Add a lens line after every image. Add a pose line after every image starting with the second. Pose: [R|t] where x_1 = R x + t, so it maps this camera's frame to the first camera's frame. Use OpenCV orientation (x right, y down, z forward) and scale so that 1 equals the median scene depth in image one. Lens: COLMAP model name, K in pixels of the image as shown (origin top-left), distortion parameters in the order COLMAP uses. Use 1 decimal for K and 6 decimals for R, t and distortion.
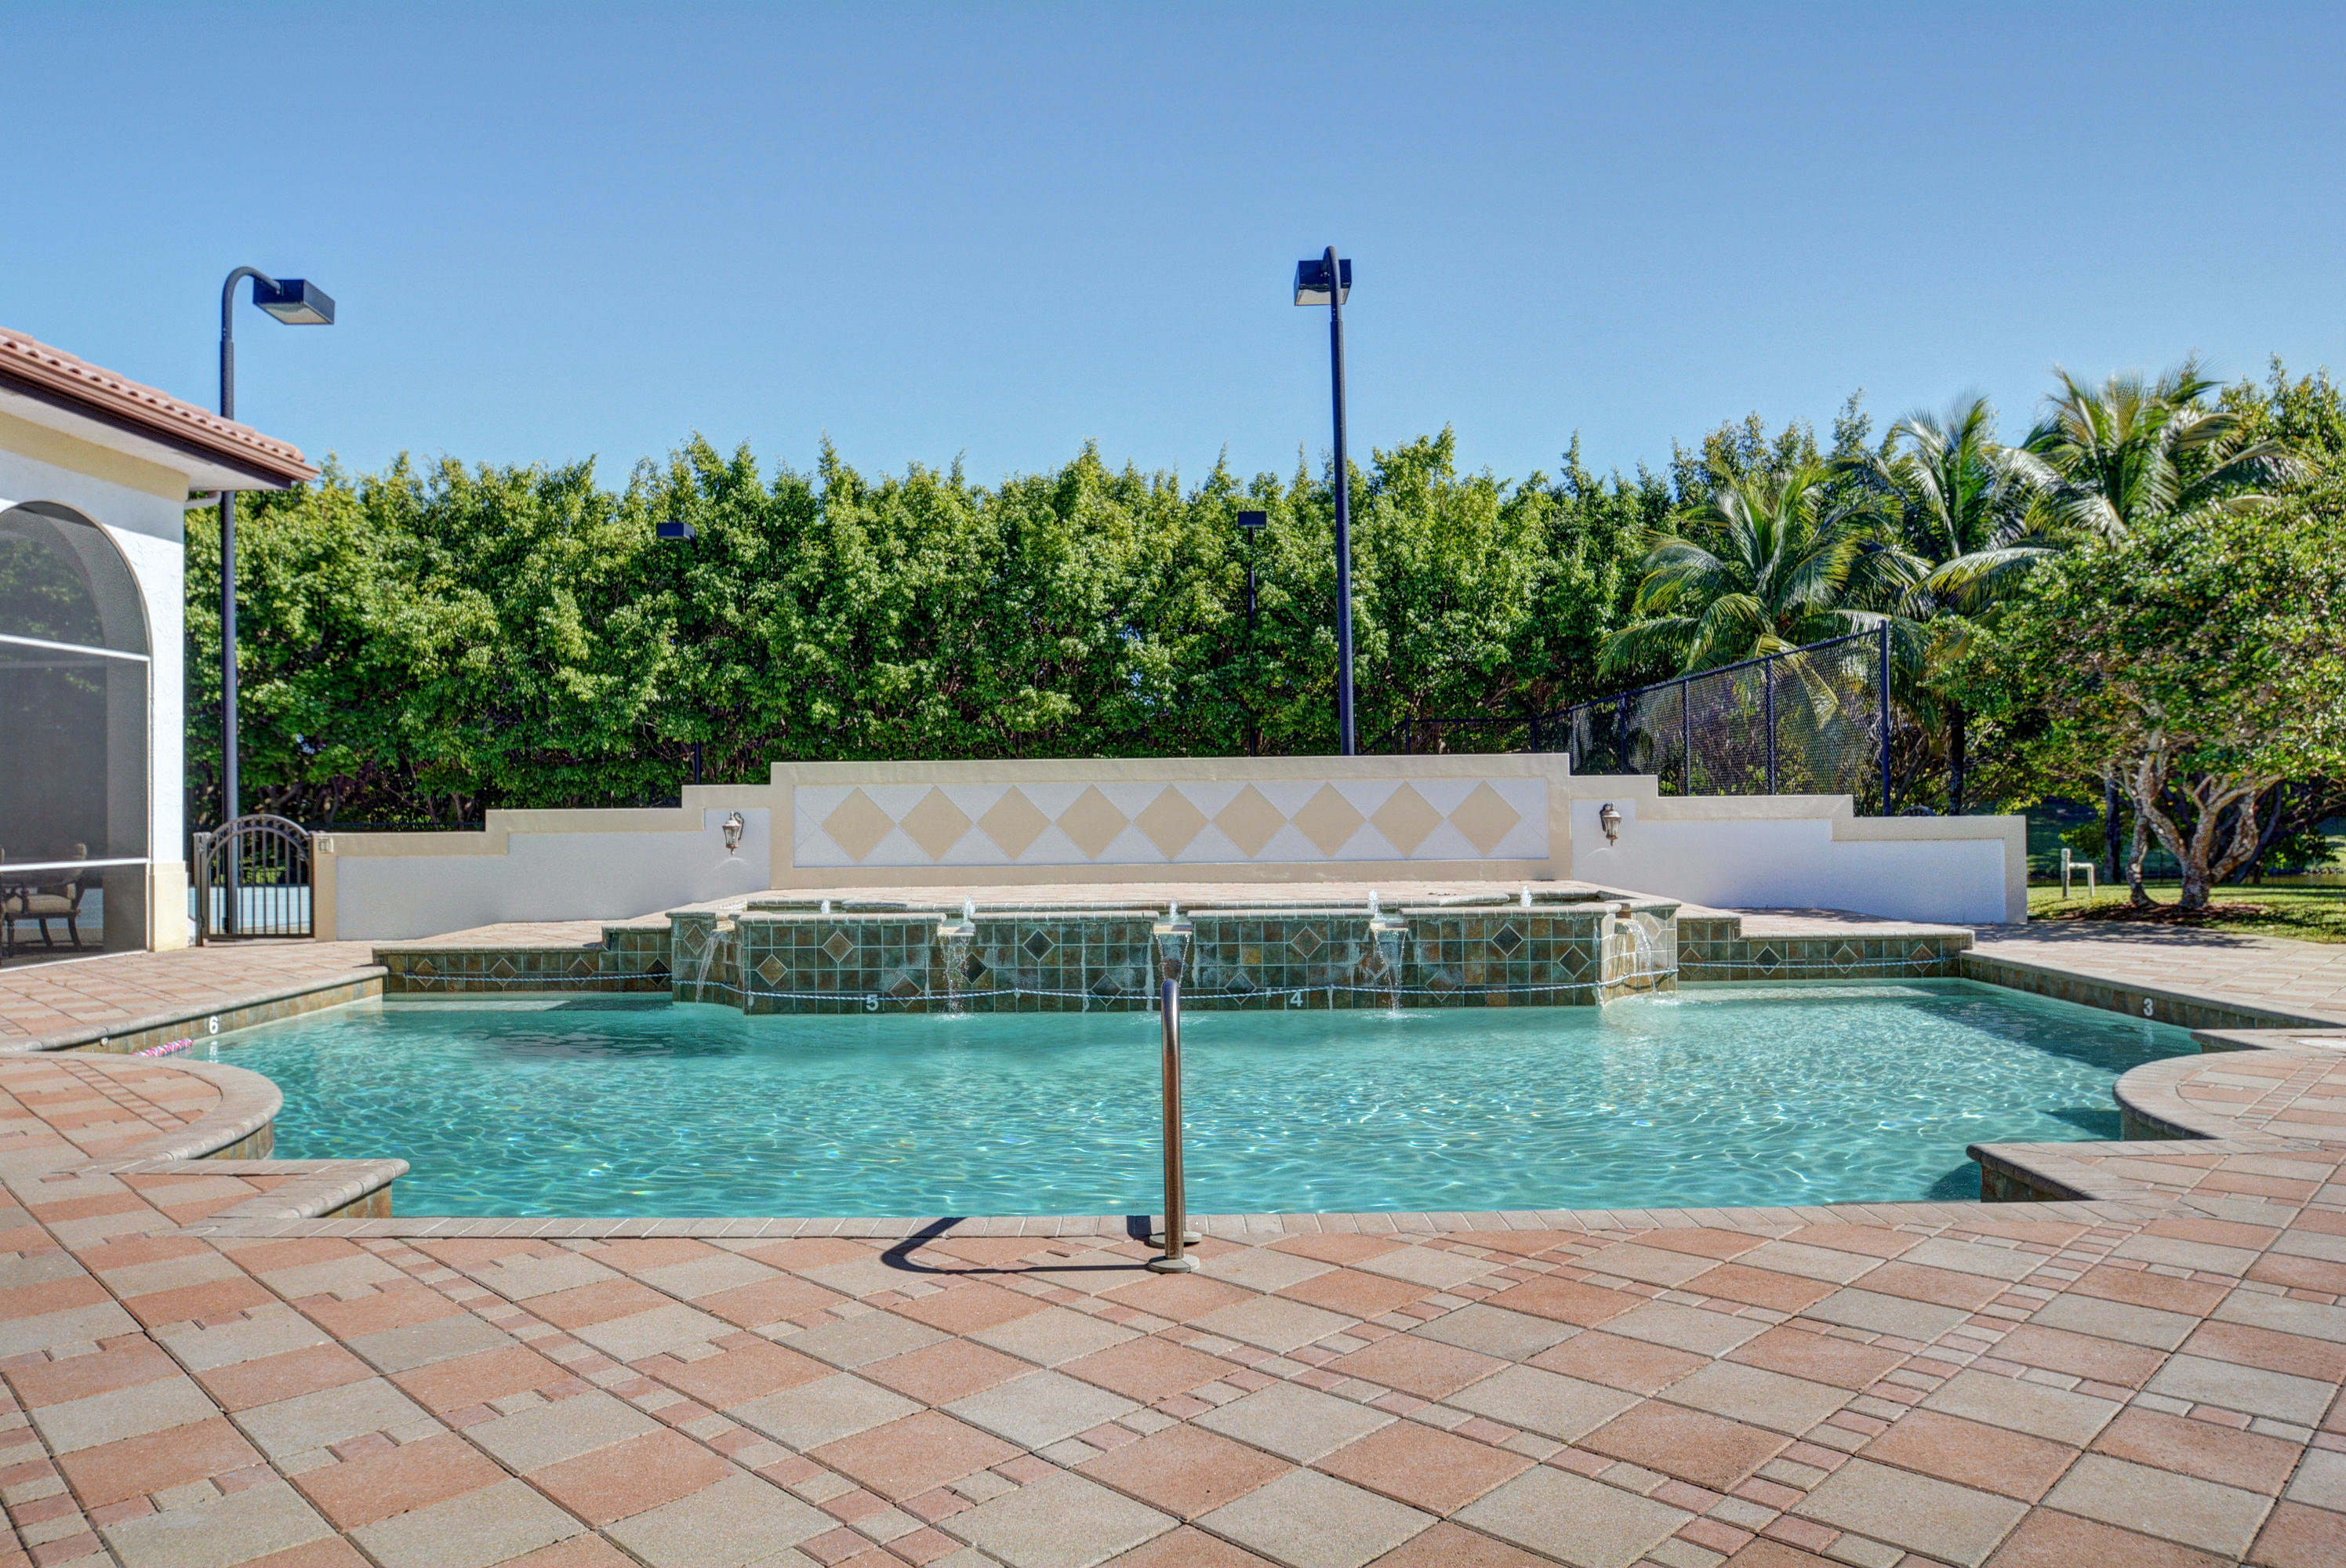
lens RADIAL K [[1565.0, 0, 1173.0], [0, 1565.0, 784.0], [0, 0, 1]] dist [-0.071666, 0.056979]
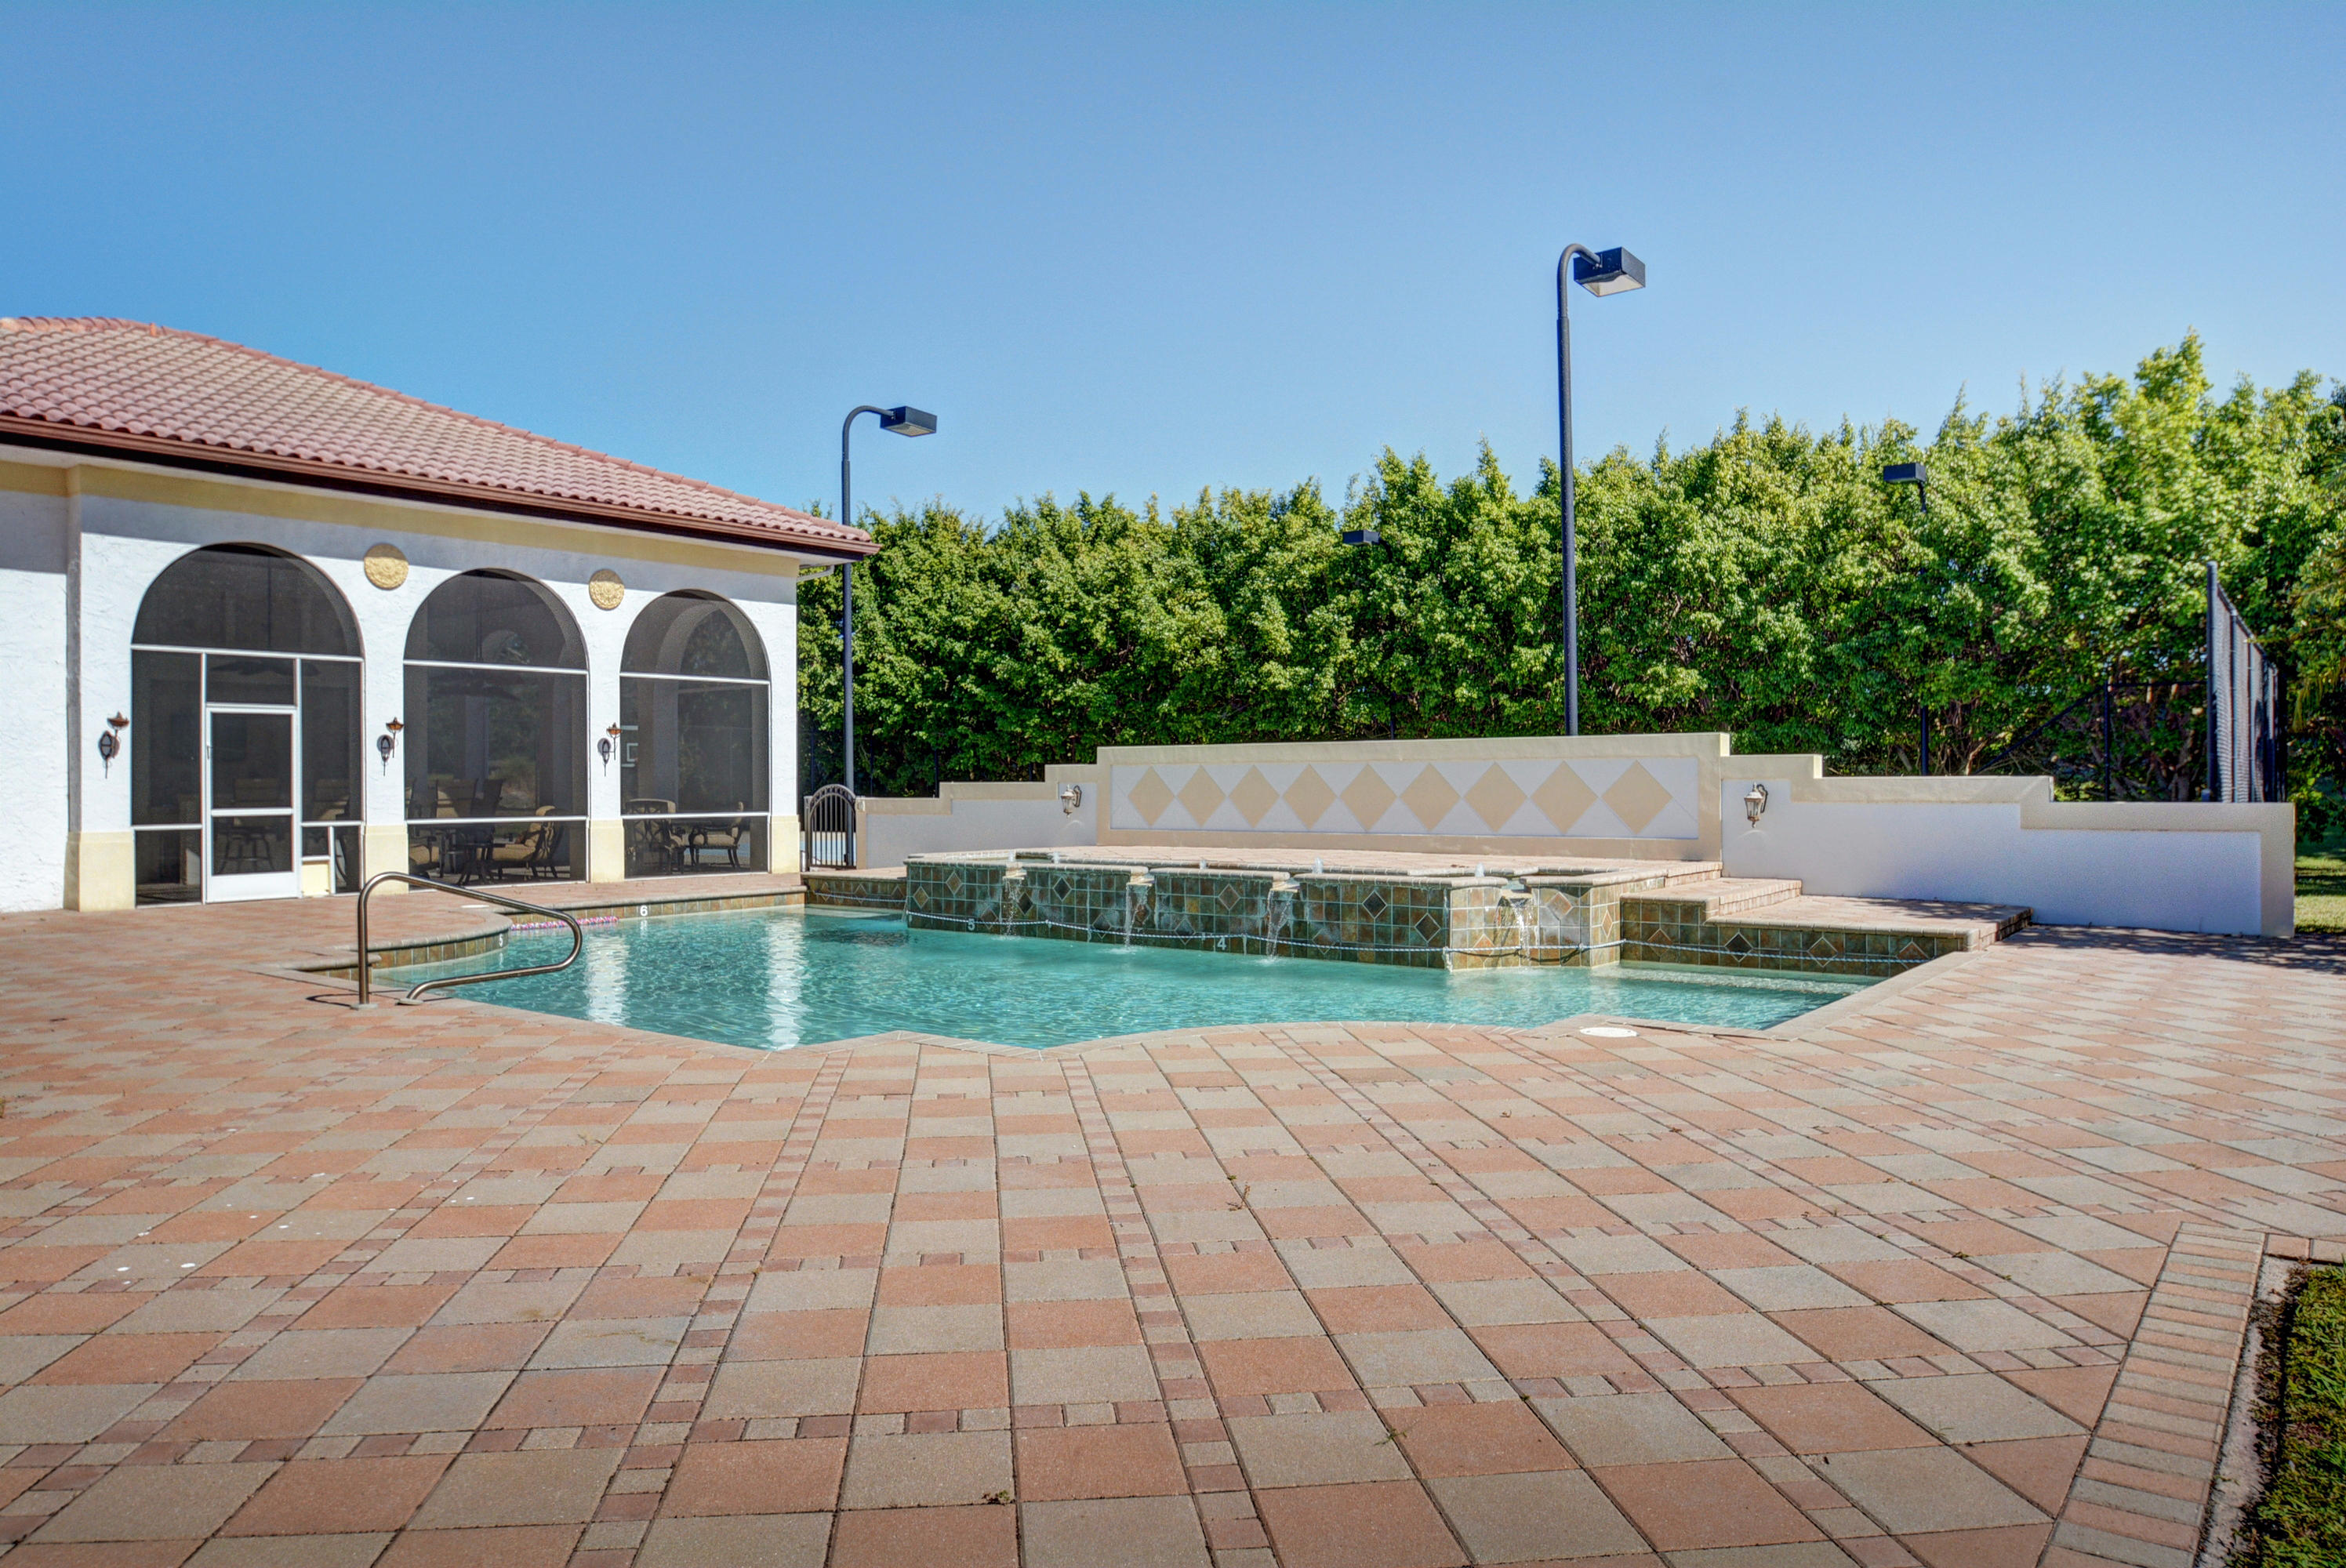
lens RADIAL K [[1565.0, 0, 1173.0], [0, 1565.0, 784.0], [0, 0, 1]] dist [-0.071666, 0.056979]
pose [[0.789356, 0.007530, -0.613890, 0.437592], [0.003784, 0.999846, 0.017130, -0.003884], [0.613924, -0.015844, 0.789206, 0.011469]]
